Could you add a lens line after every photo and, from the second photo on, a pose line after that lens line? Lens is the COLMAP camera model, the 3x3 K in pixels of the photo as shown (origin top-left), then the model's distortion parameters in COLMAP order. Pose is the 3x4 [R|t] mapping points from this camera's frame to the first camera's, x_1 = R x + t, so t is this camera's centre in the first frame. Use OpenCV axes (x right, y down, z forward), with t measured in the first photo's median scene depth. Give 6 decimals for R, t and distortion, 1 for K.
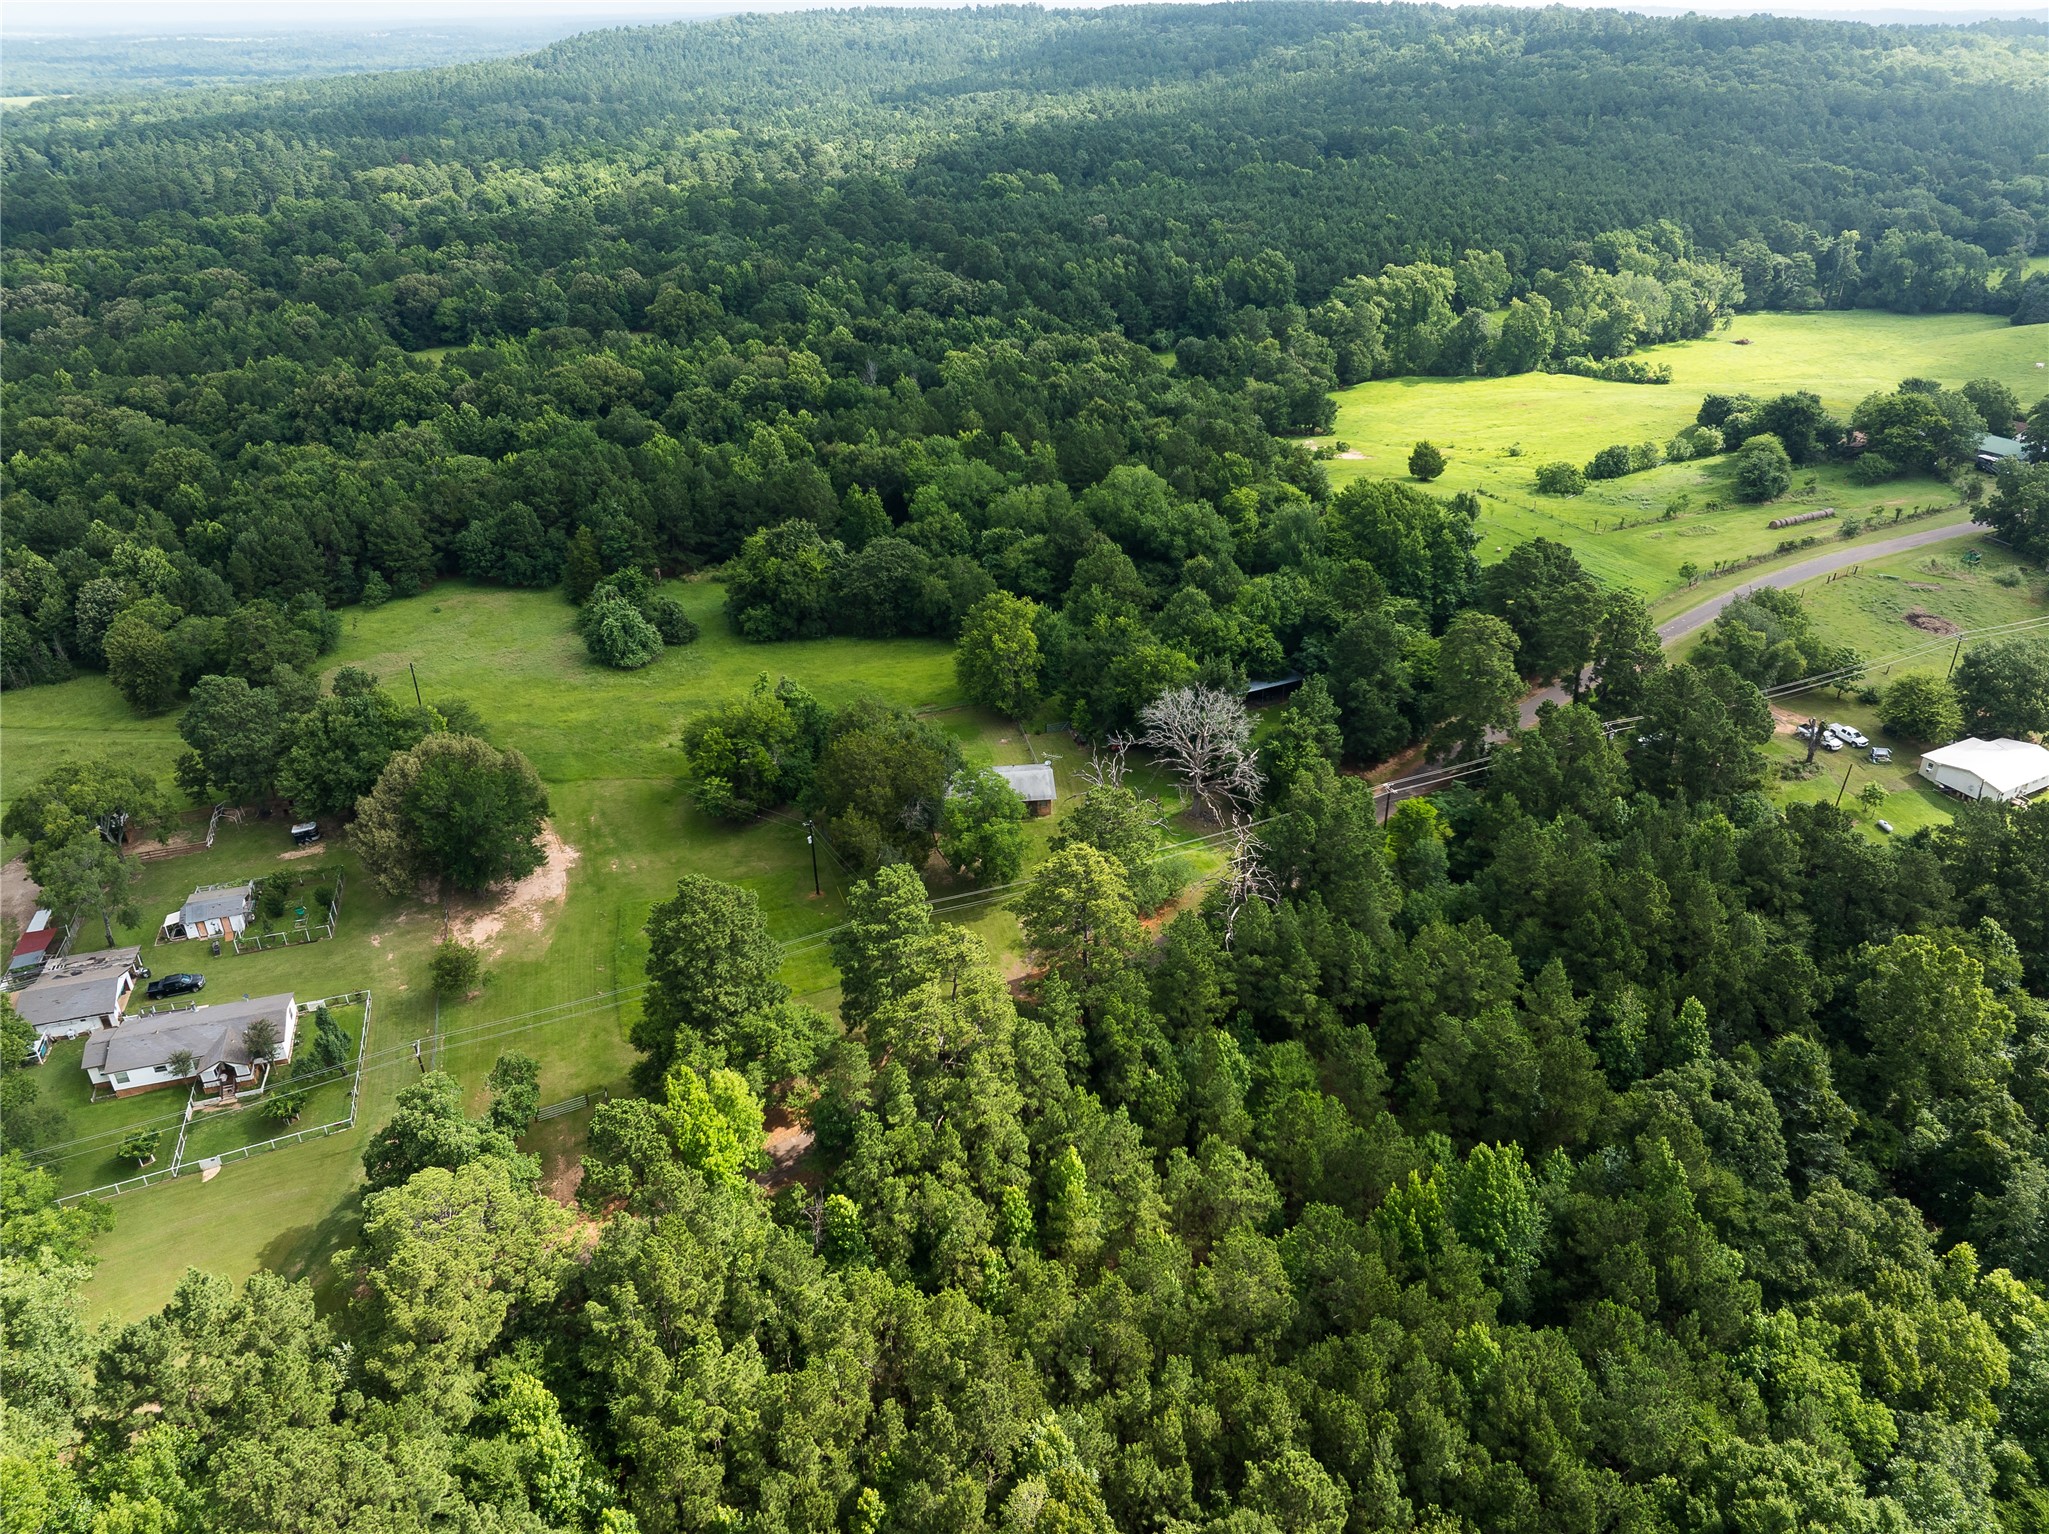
lens RADIAL K [[1446.4, 0, 1040.3], [0, 1446.4, 752.9], [0, 0, 1]] dist [-0.040356, 0.000248]
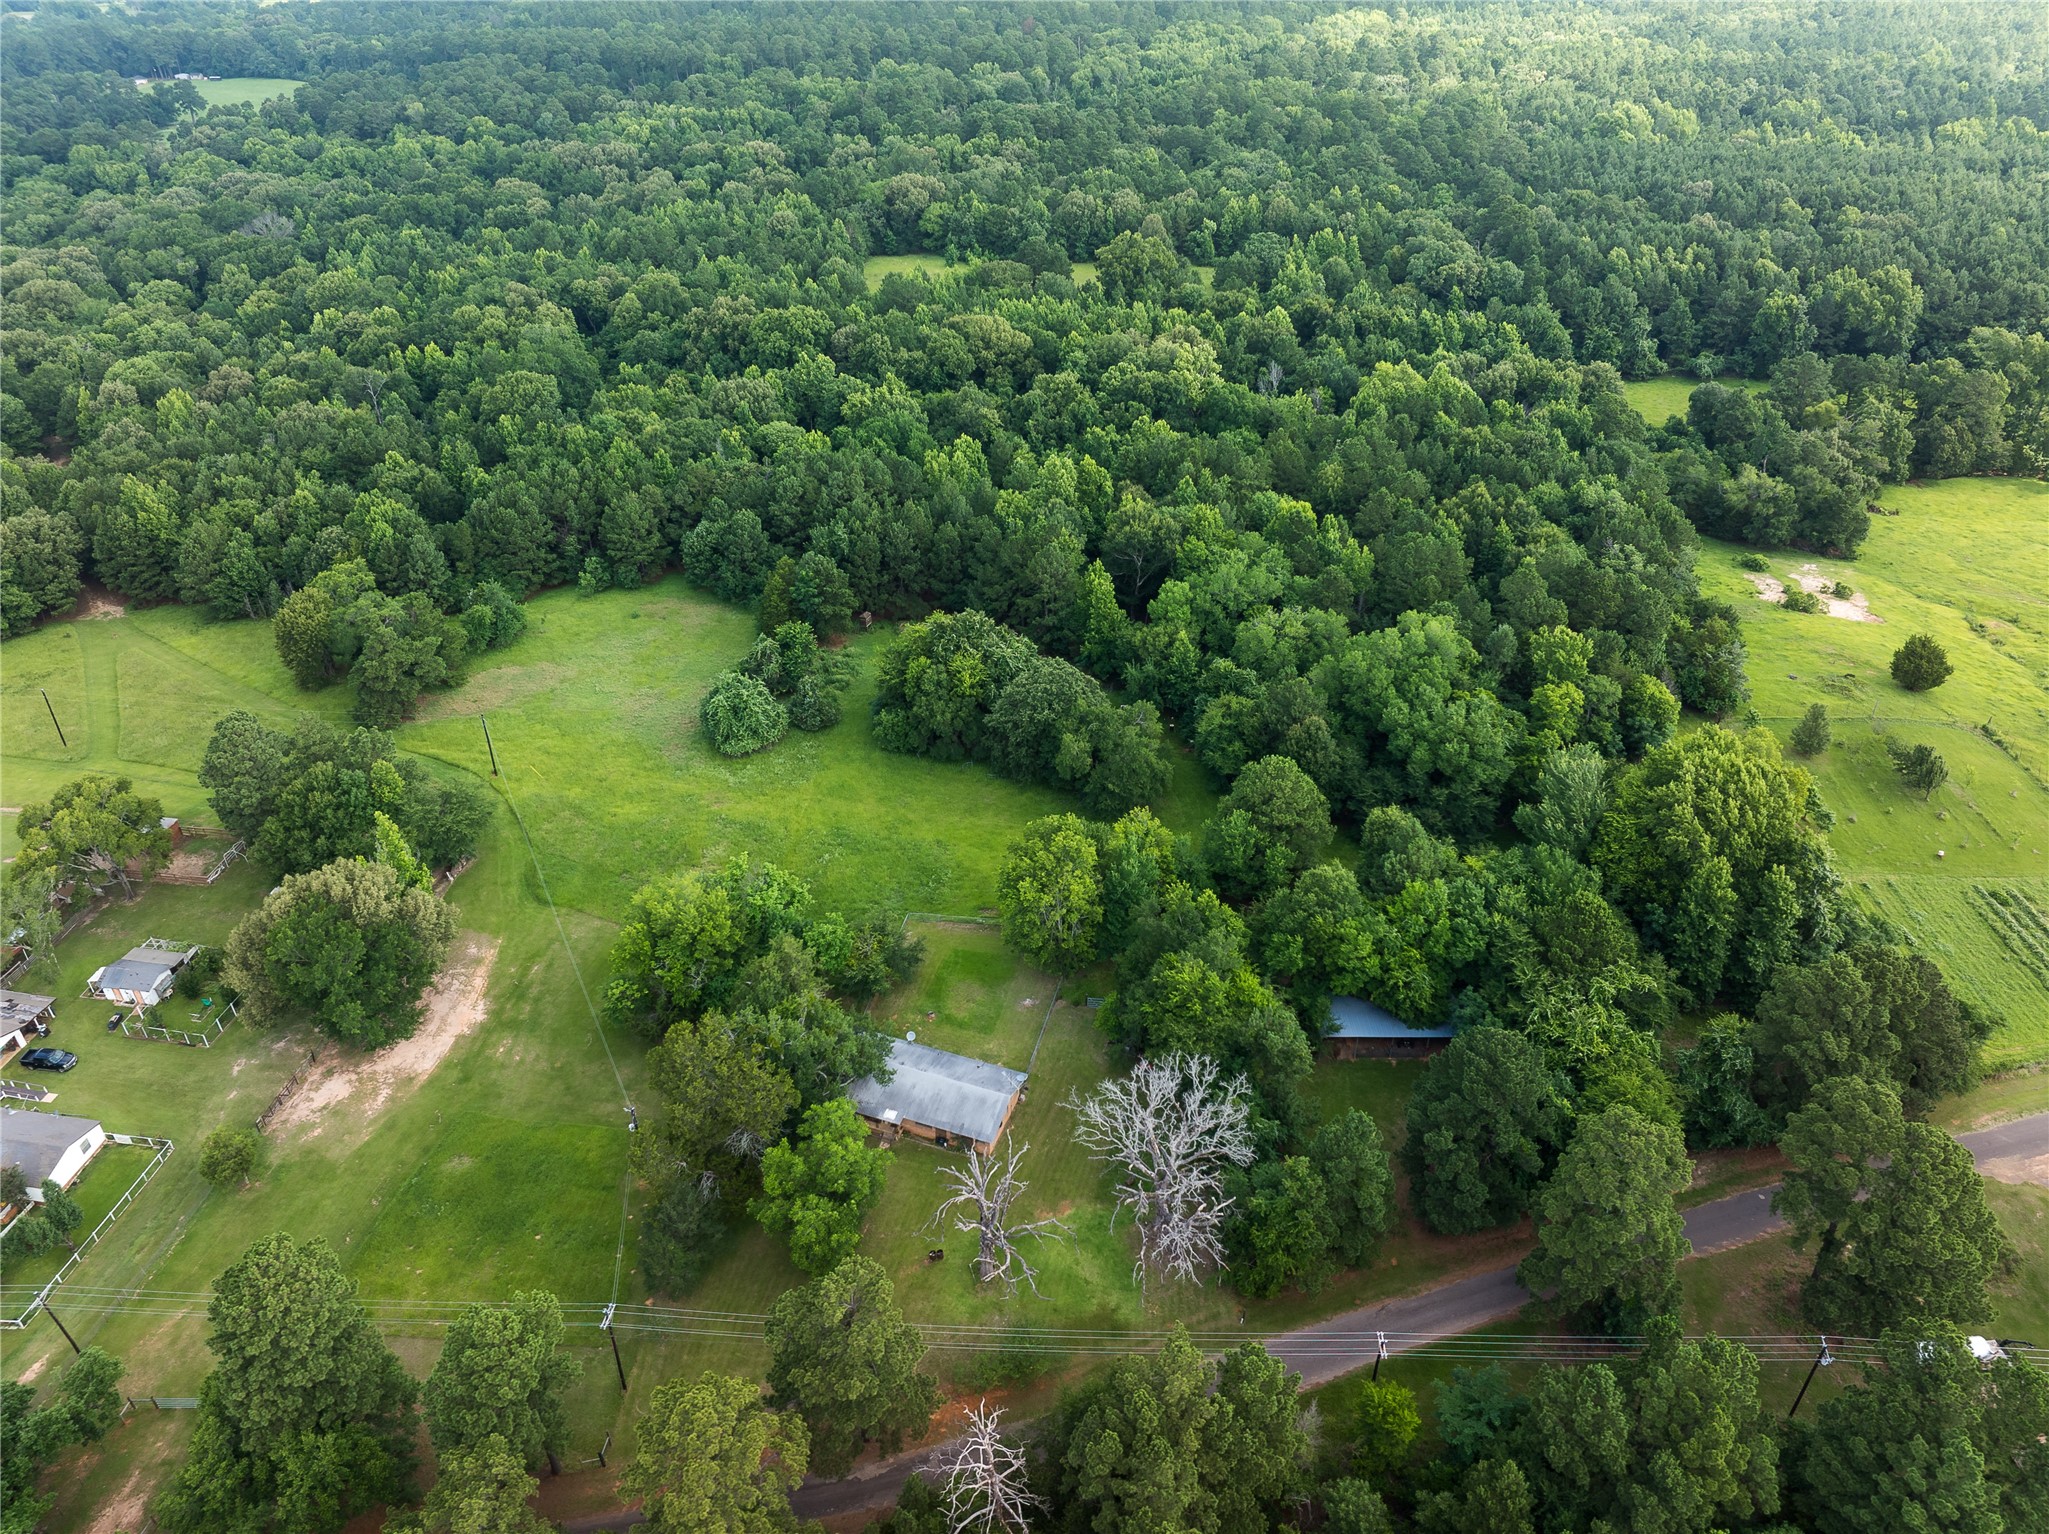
lens RADIAL K [[1446.4, 0, 1040.3], [0, 1446.4, 752.9], [0, 0, 1]] dist [-0.040356, 0.000248]
pose [[0.893015, 0.249549, -0.374498, 0.202816], [-0.215225, 0.967658, 0.131589, -0.206576], [0.395224, -0.036909, 0.917843, 0.256202]]
